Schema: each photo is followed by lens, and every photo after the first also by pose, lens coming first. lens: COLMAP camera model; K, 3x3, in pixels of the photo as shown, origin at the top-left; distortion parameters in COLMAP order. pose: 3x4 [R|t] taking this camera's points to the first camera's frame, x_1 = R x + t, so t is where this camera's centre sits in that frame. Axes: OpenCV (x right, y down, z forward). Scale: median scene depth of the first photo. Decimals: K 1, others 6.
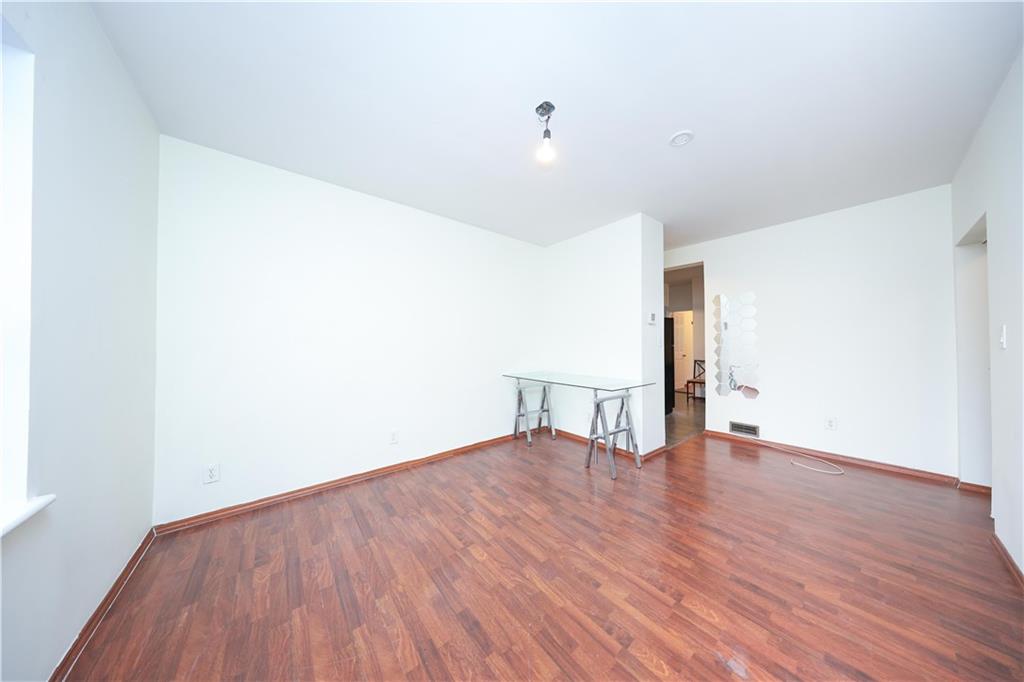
lens RADIAL K [[286.1, 0, 514.3], [0, 286.1, 342.5], [0, 0, 1]] dist [-0.000501, -0.000013]
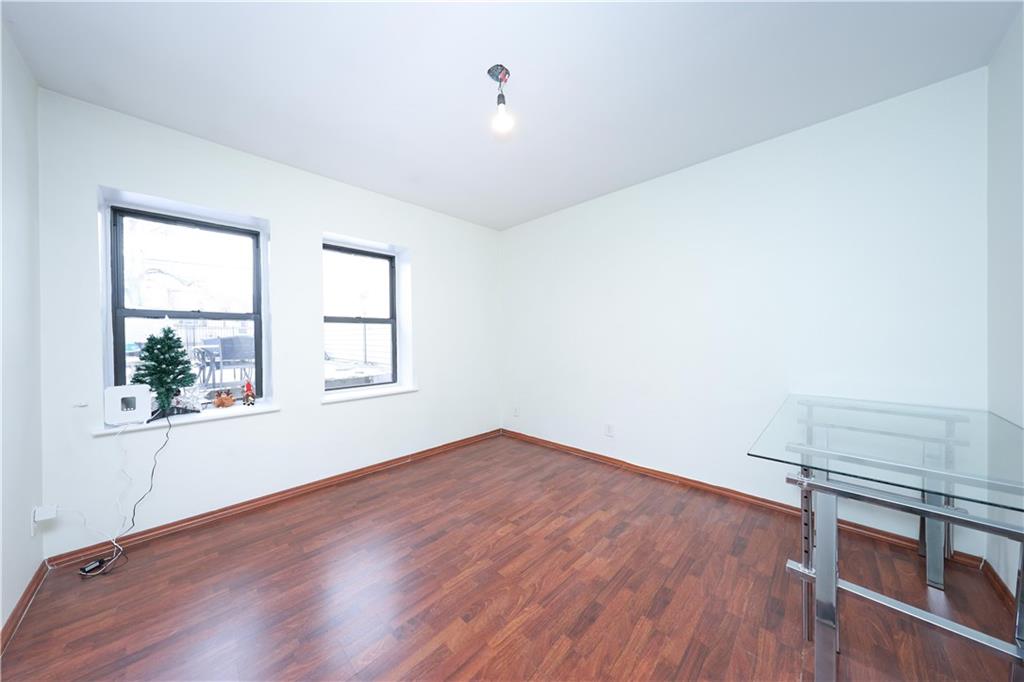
lens RADIAL K [[320.9, 0, 512.8], [0, 320.9, 338.9], [0, 0, 1]] dist [0.001021, 0.000095]
pose [[0.133860, 0.005528, -0.990985, 0.894185], [0.011246, 0.999912, 0.007097, 0.002441], [0.990936, -0.012095, 0.133786, 0.723516]]
